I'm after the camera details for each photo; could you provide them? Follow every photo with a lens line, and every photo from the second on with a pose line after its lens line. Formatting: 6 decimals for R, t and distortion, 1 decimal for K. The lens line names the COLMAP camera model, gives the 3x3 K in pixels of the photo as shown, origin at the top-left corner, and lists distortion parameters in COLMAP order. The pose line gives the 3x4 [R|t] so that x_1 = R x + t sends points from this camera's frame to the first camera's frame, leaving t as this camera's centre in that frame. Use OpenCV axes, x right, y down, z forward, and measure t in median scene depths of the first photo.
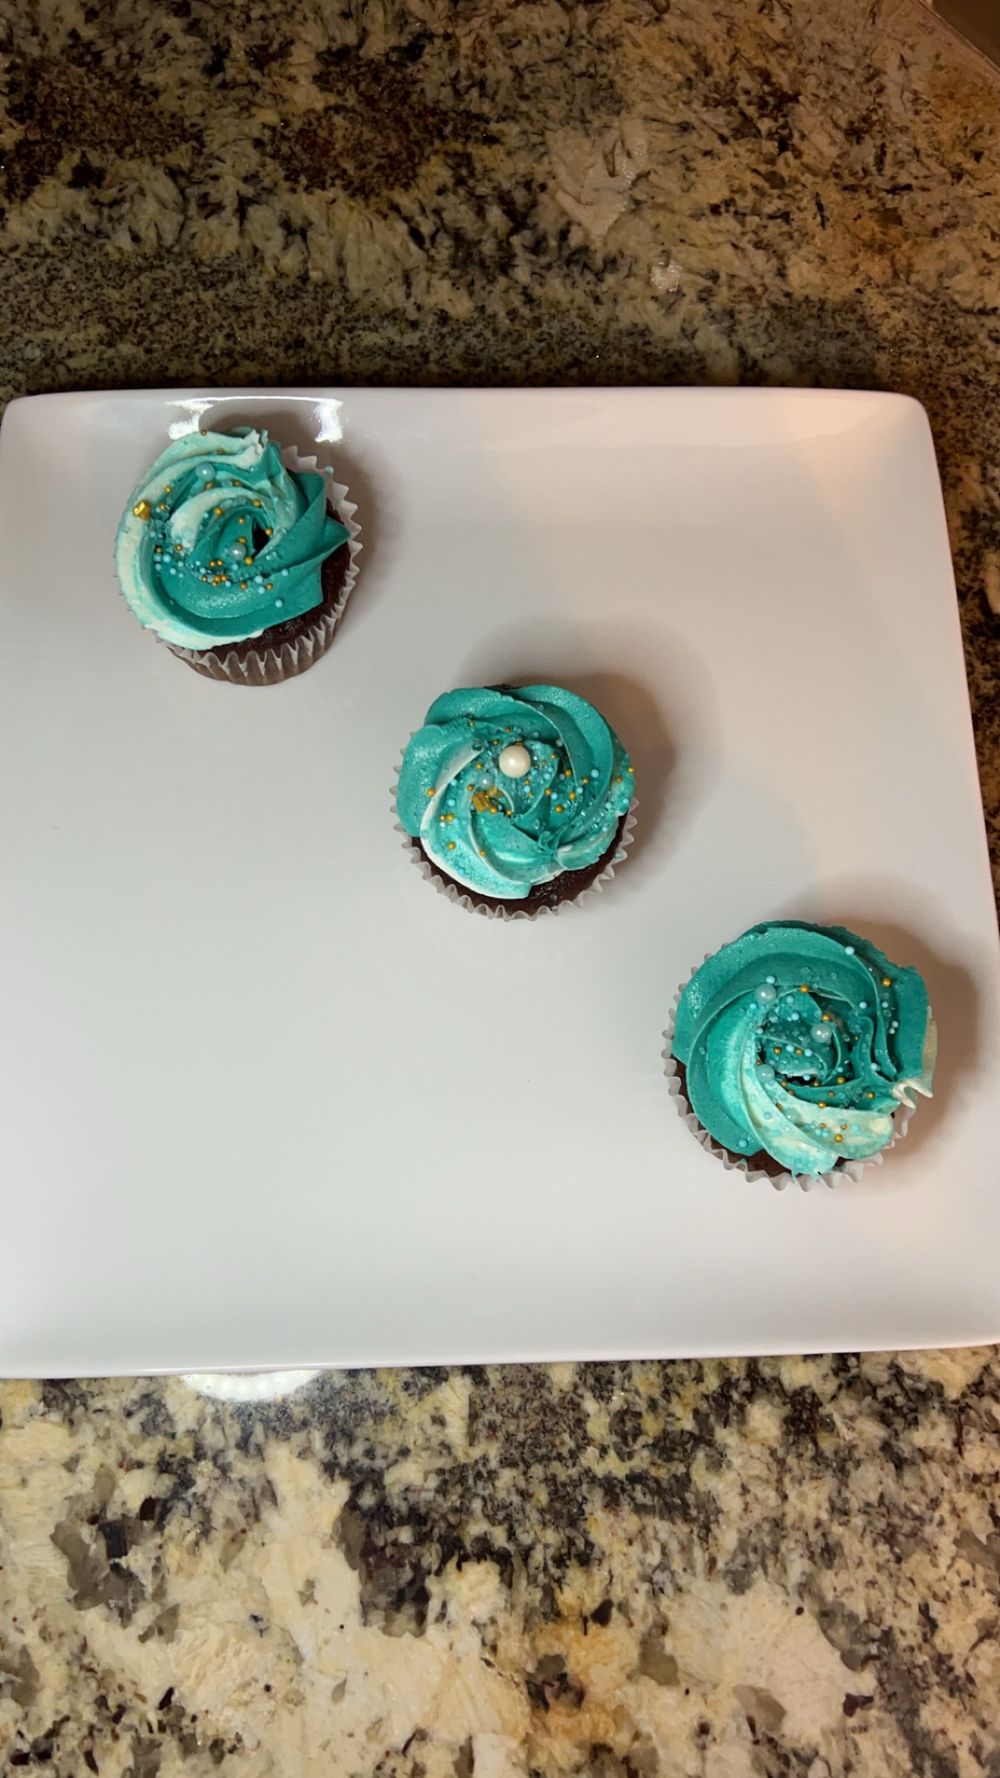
lens RADIAL K [[1434.9, 0, 488.4], [0, 1434.9, 891.8], [0, 0, 1]] dist [0.014516, -0.005789]
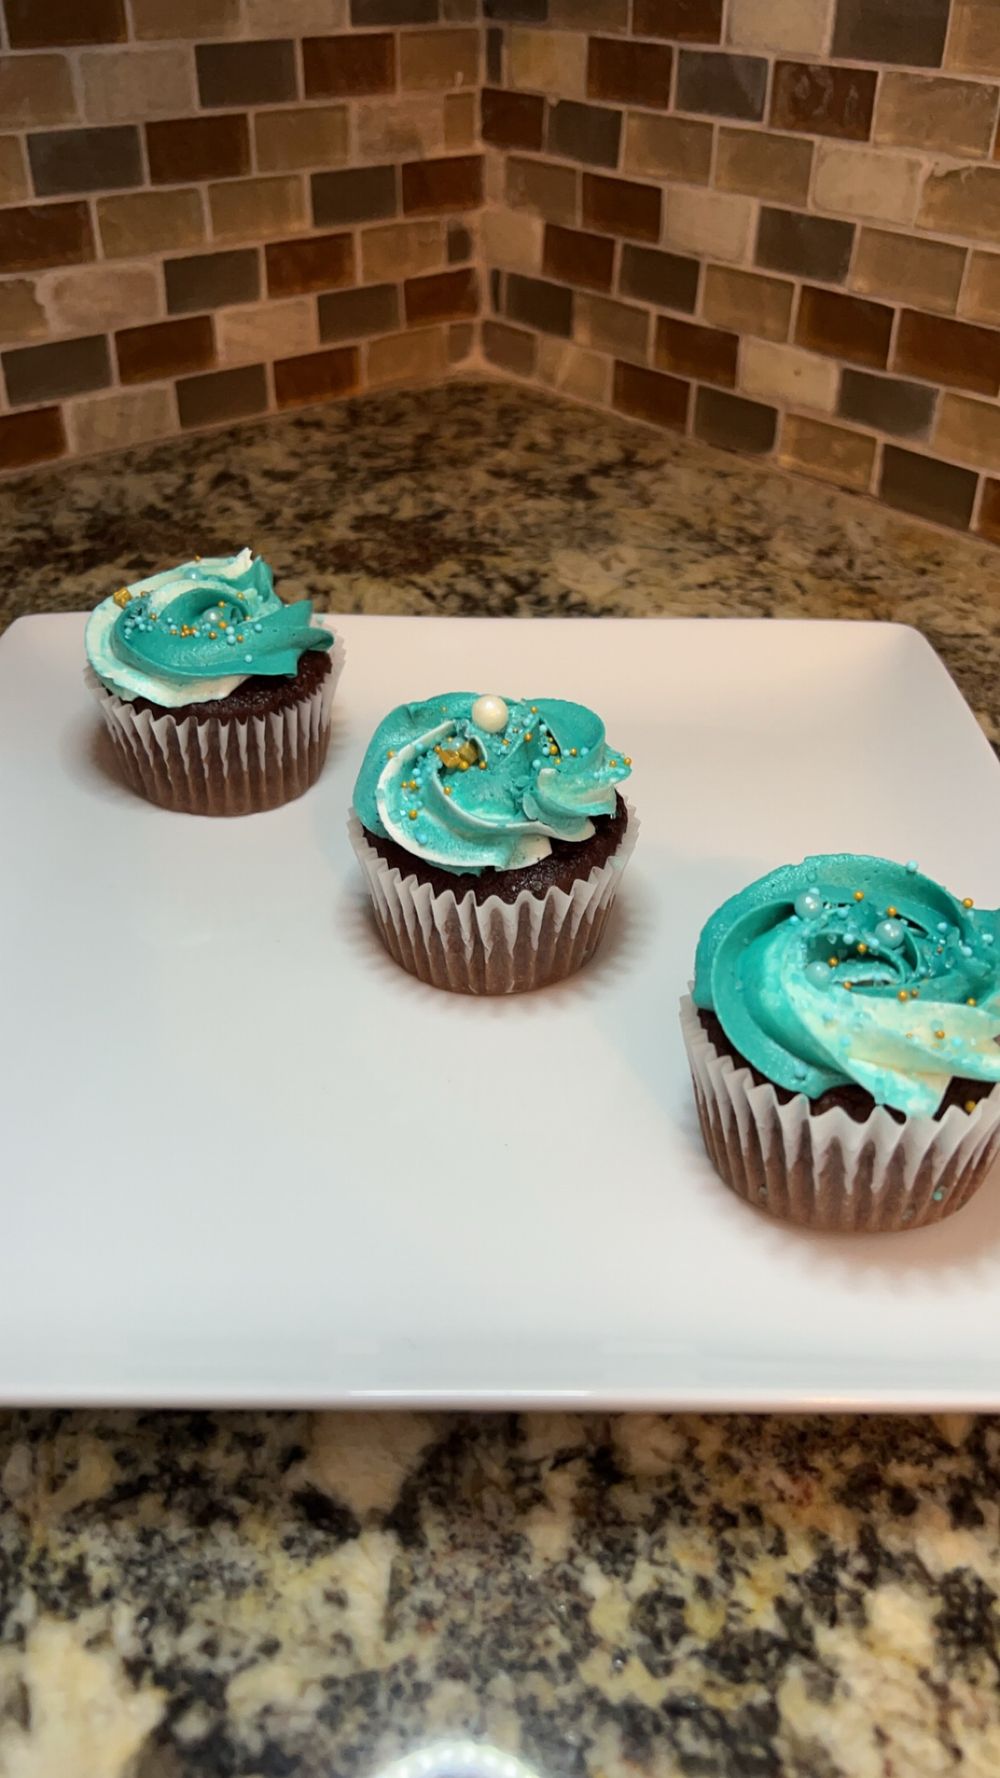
lens RADIAL K [[1434.9, 0, 488.4], [0, 1434.9, 891.8], [0, 0, 1]] dist [0.014516, -0.005789]
pose [[0.999264, 0.004874, -0.038037, 0.048071], [-0.027397, 0.784763, -0.619190, 0.502649], [0.026833, 0.619777, 0.784319, 0.365083]]
